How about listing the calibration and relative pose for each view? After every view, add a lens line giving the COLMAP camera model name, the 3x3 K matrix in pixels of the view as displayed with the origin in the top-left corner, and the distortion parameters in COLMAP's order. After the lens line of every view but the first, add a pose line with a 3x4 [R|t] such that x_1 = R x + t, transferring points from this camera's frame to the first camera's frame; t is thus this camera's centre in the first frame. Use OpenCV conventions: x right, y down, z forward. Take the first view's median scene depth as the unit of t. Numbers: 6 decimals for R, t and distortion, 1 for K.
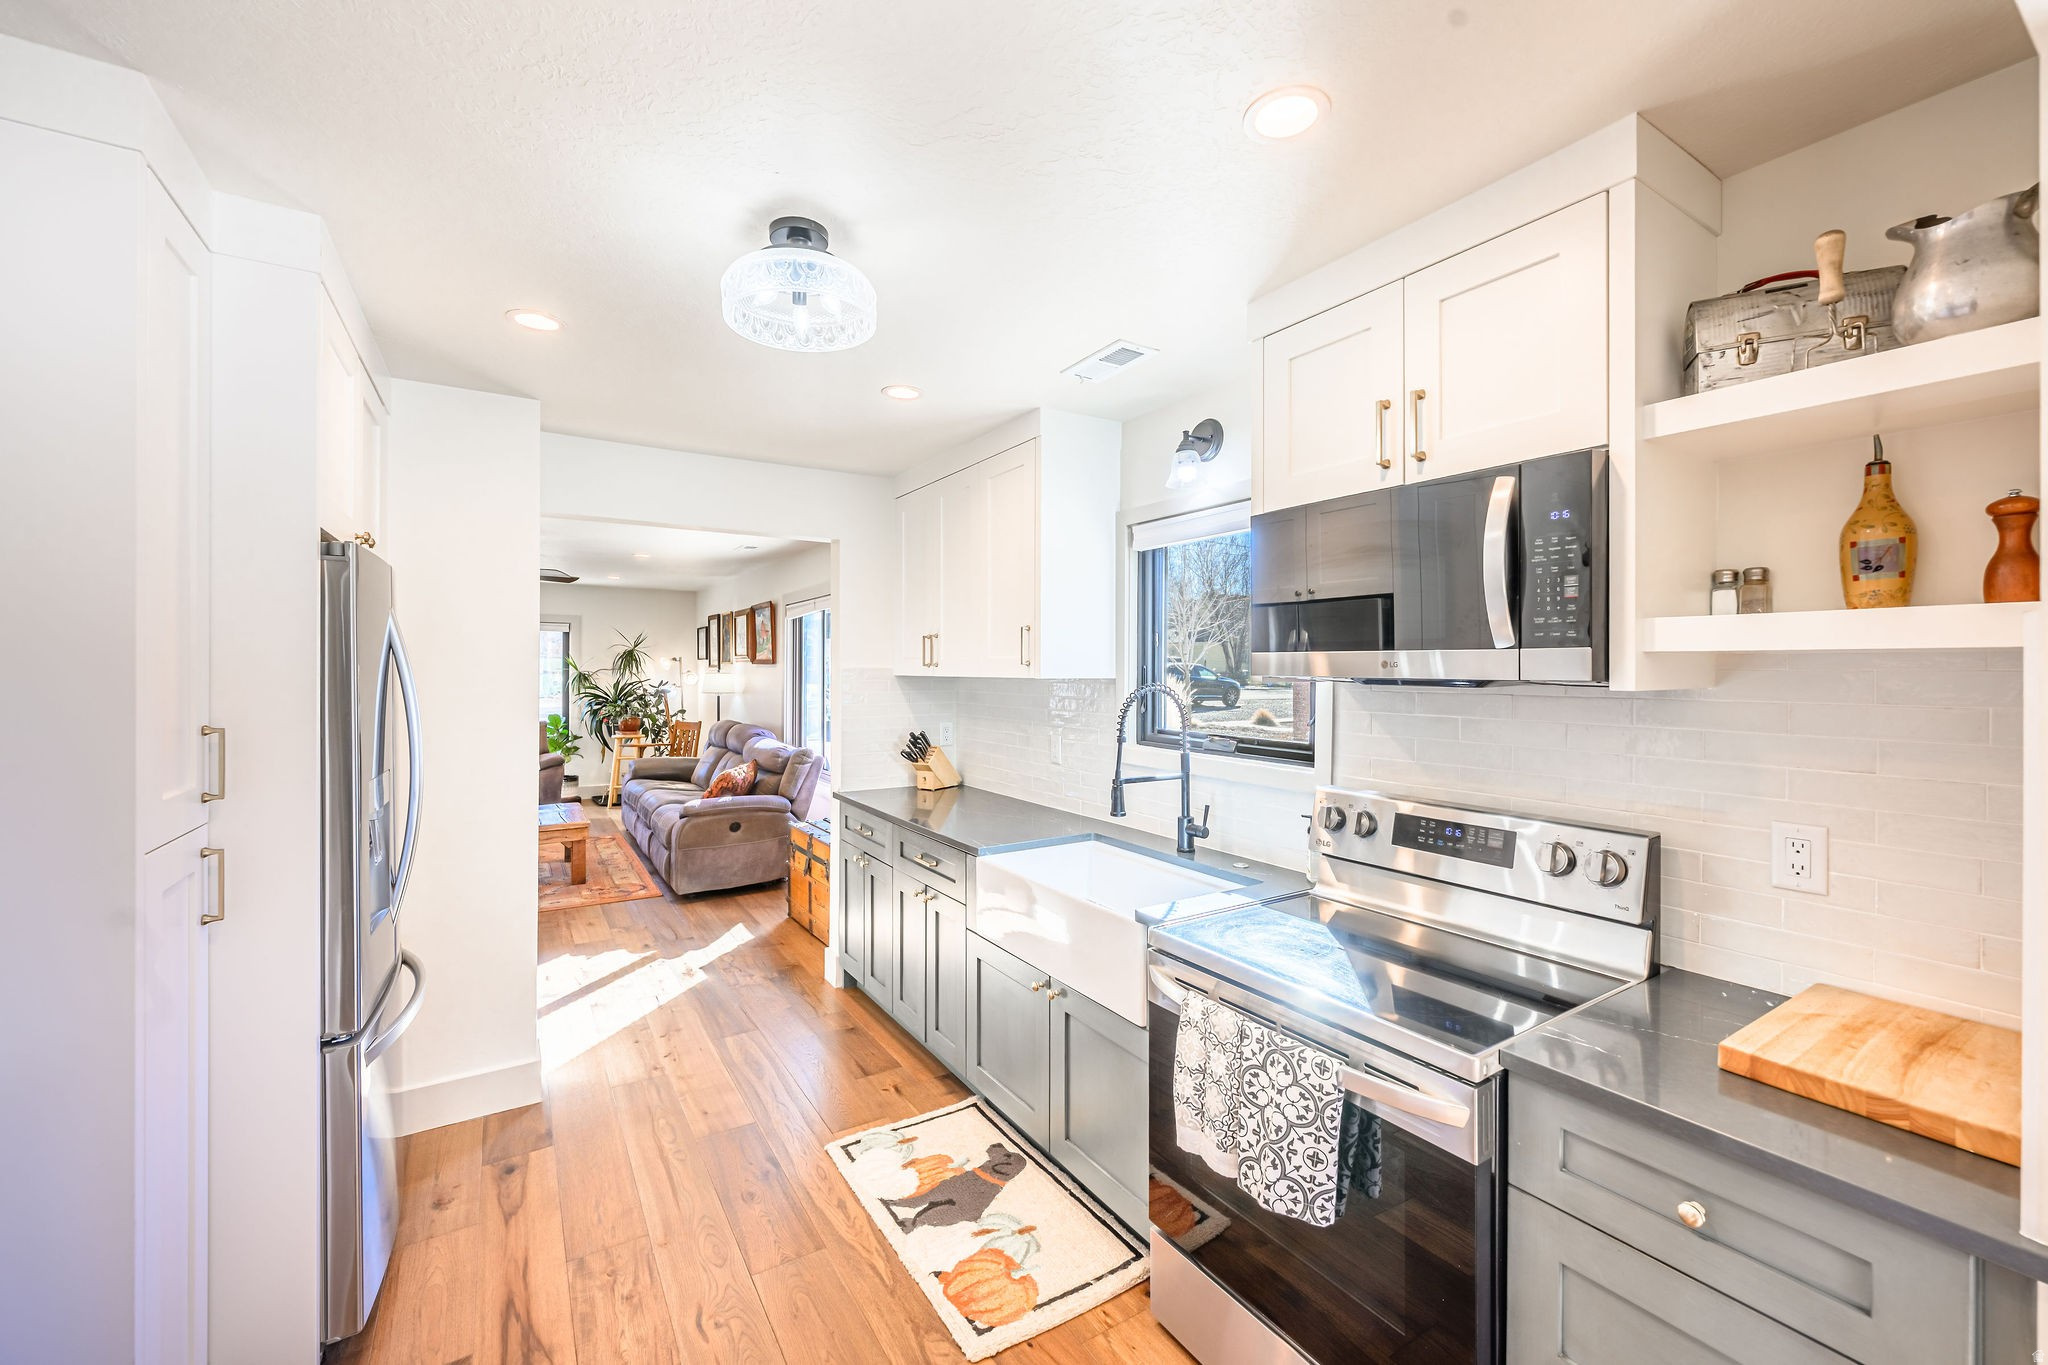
lens RADIAL K [[798.1, 0, 1025.8], [0, 798.1, 675.7], [0, 0, 1]] dist [0.000435, -0.000103]
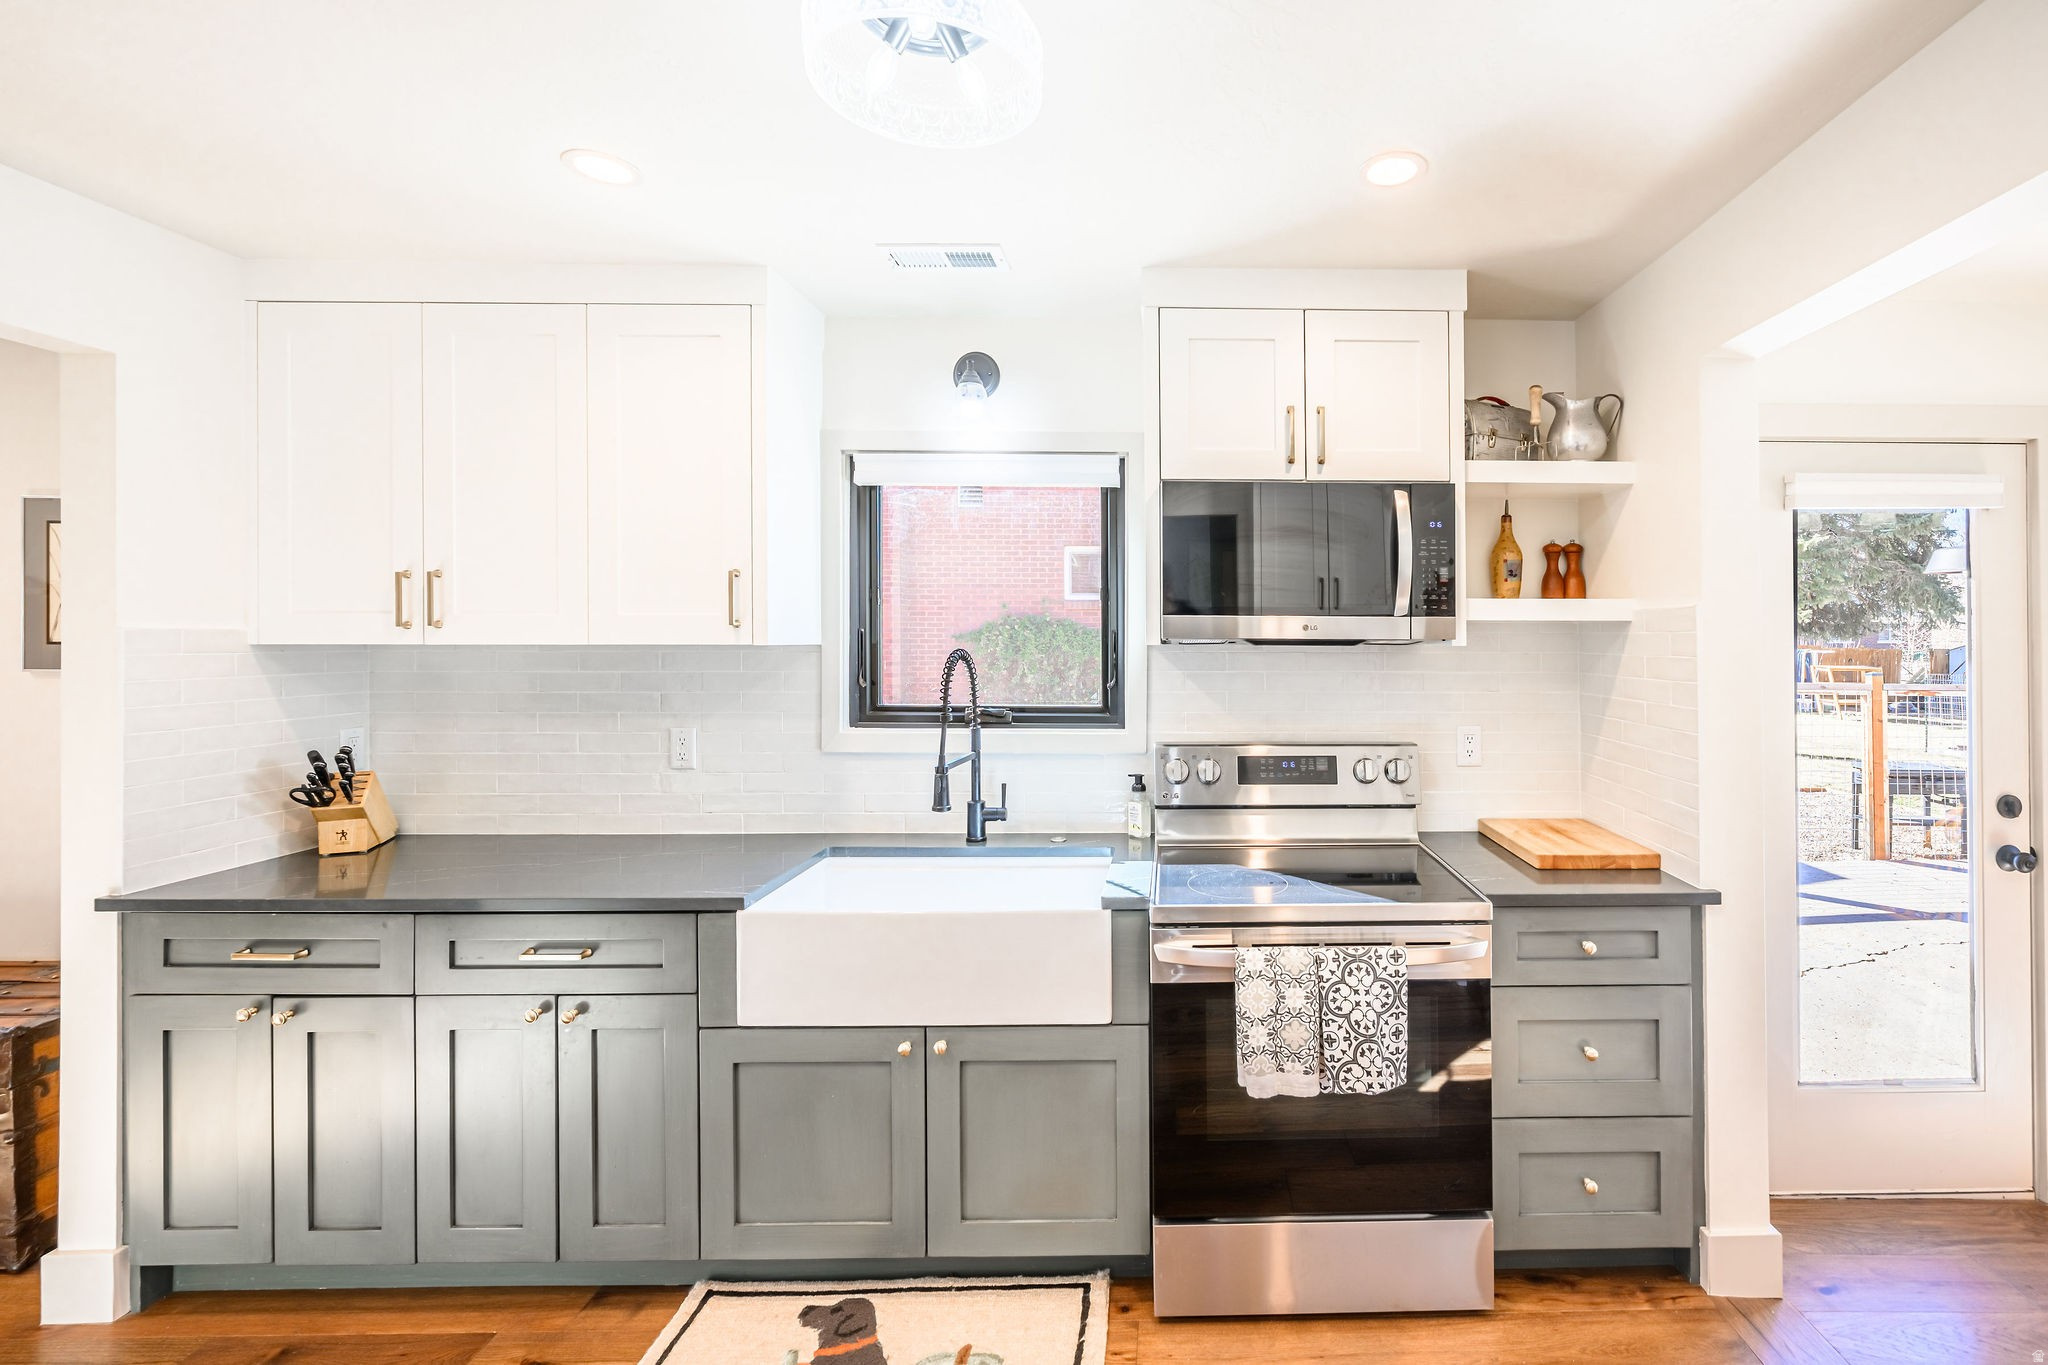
lens RADIAL K [[898.1, 0, 1157.0], [0, 898.1, 633.4], [0, 0, 1]] dist [-0.002491, -0.000011]
pose [[0.529870, 0.003739, 0.848071, -0.798553], [0.007705, 0.999928, -0.009223, 0.005120], [-0.848044, 0.011421, 0.529802, 0.465277]]
